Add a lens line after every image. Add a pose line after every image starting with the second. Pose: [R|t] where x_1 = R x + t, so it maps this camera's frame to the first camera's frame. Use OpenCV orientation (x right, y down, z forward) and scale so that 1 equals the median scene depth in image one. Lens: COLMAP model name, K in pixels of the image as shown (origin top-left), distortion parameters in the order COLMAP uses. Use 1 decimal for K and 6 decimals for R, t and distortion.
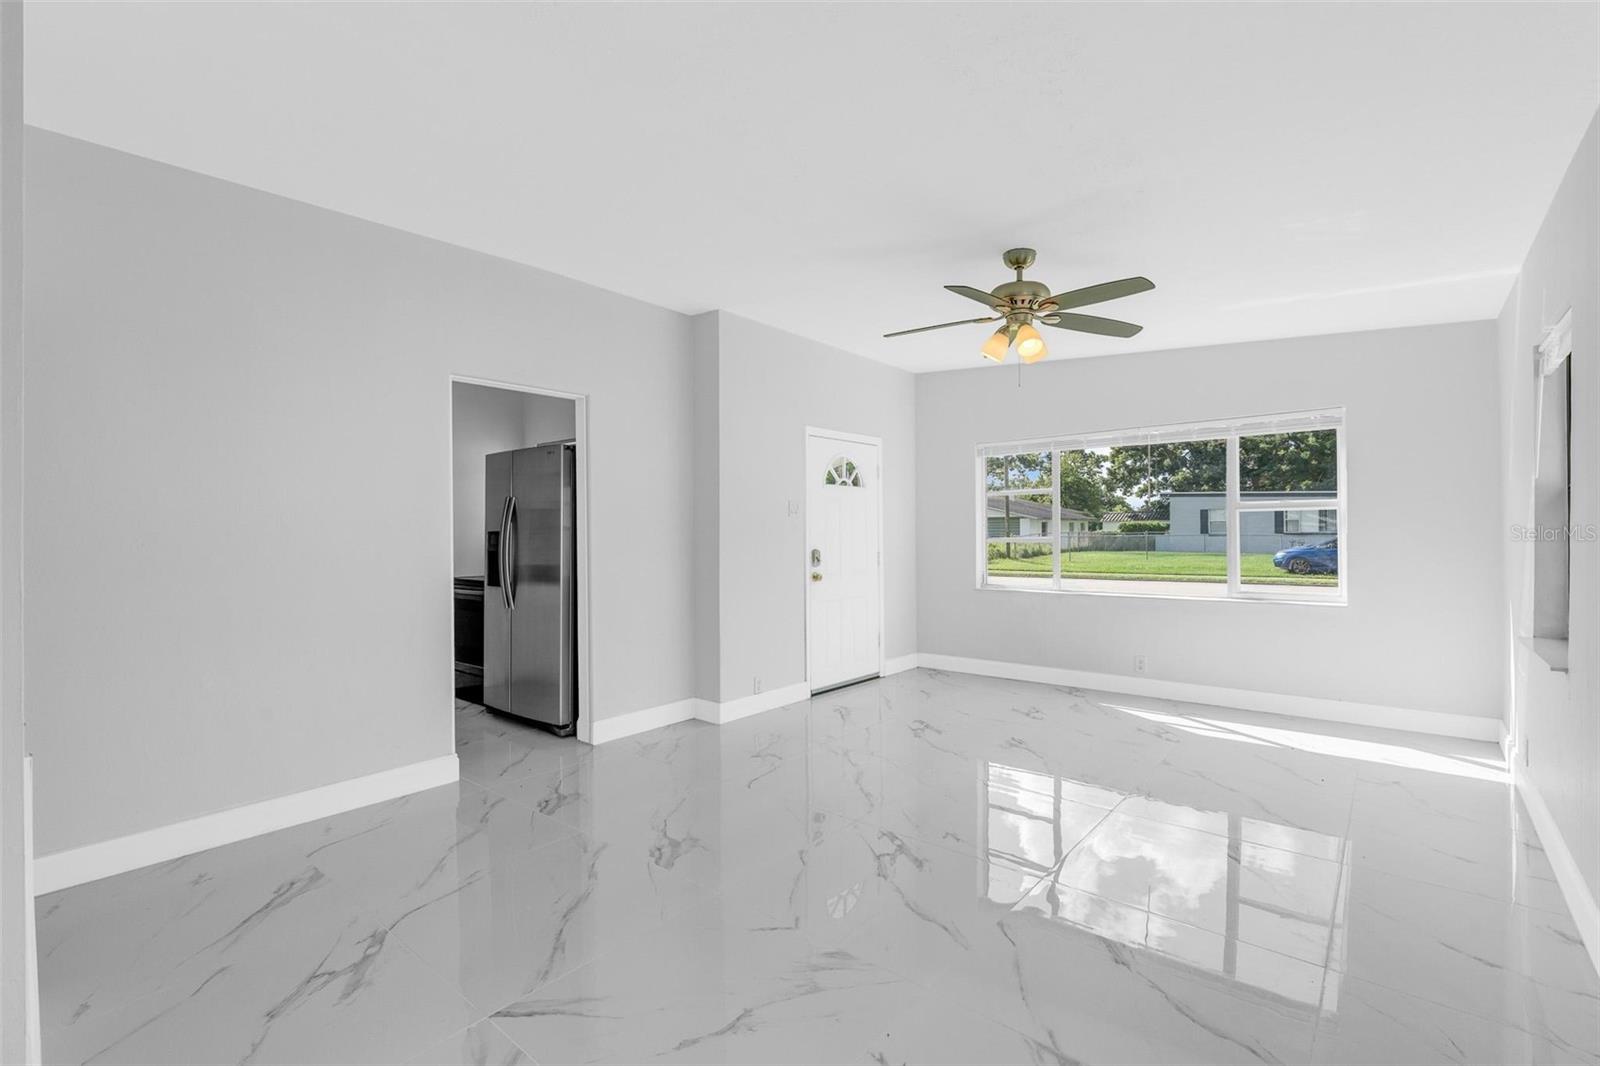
lens RADIAL K [[715.9, 0, 796.3], [0, 715.9, 534.4], [0, 0, 1]] dist [-0.009703, 0.003988]
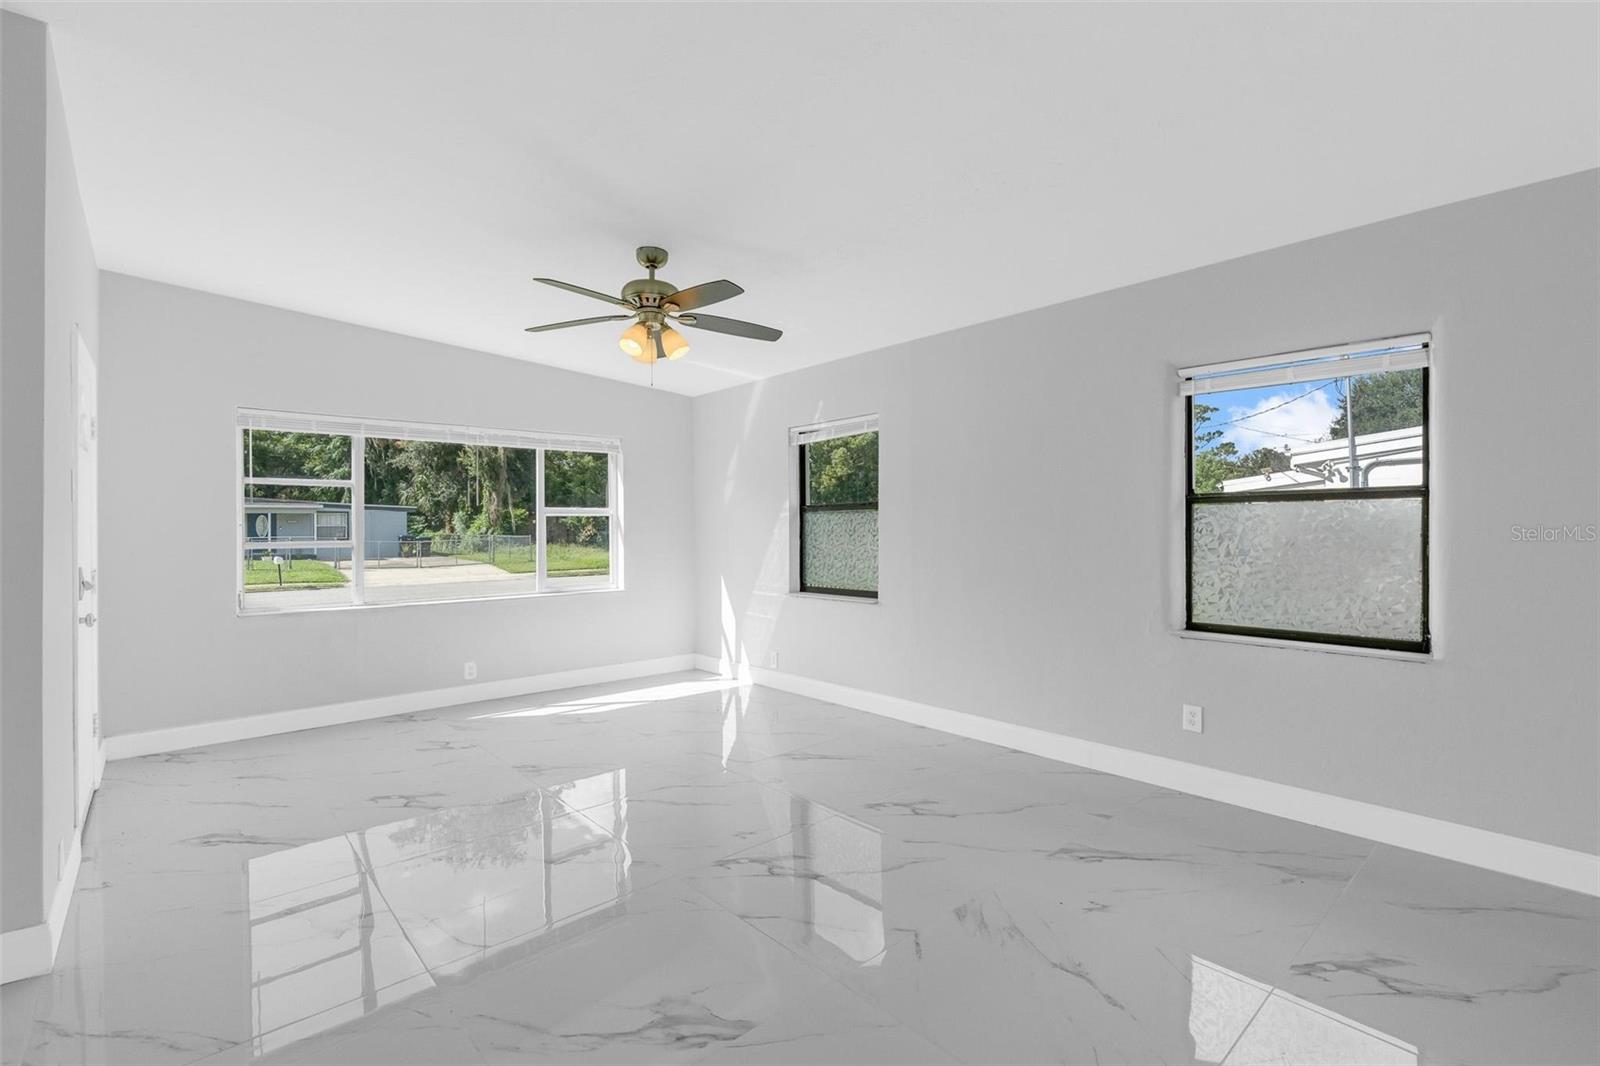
lens RADIAL K [[715.9, 0, 796.3], [0, 715.9, 534.4], [0, 0, 1]] dist [-0.009703, 0.003988]
pose [[0.140991, 0.001314, 0.990010, -0.440238], [0.007201, 0.999971, -0.002353, 0.002851], [-0.989985, 0.007461, 0.140978, 0.450490]]
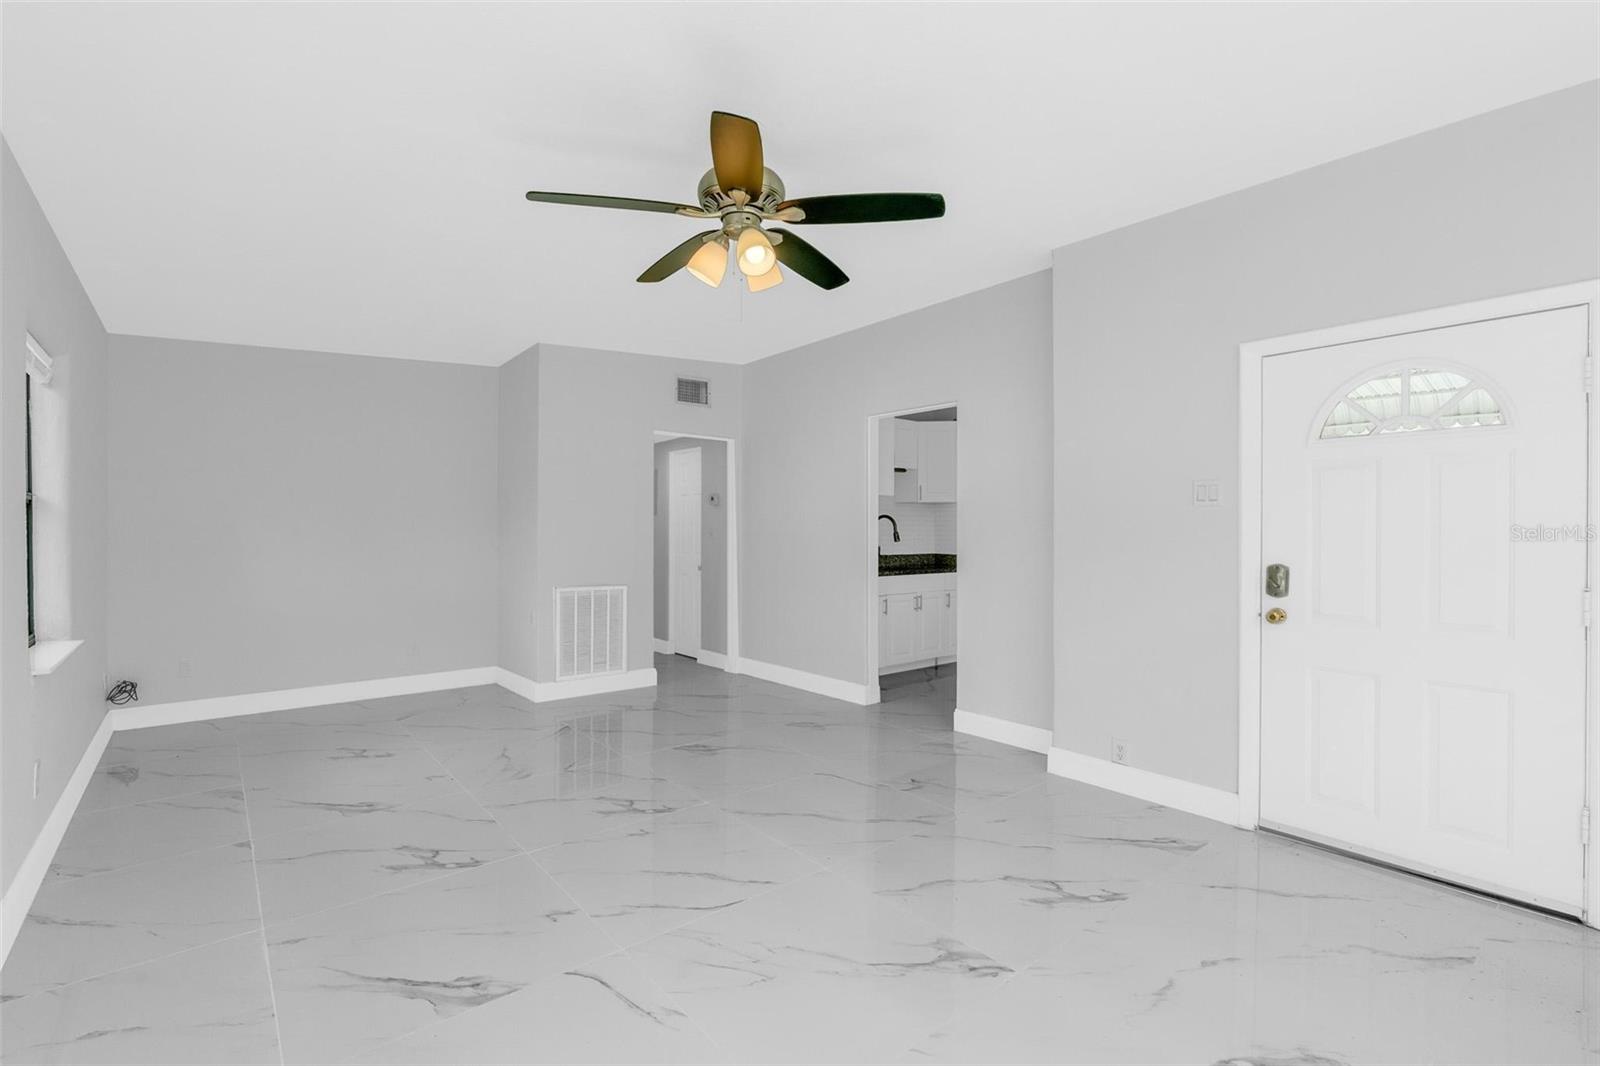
lens RADIAL K [[708.1, 0, 799.7], [0, 708.1, 536.5], [0, 0, 1]] dist [-0.009998, -0.000056]
pose [[-0.171173, 0.015110, -0.985125, 0.665644], [-0.005285, 0.999854, 0.016254, -0.008530], [0.985227, 0.007989, -0.171068, 0.799800]]
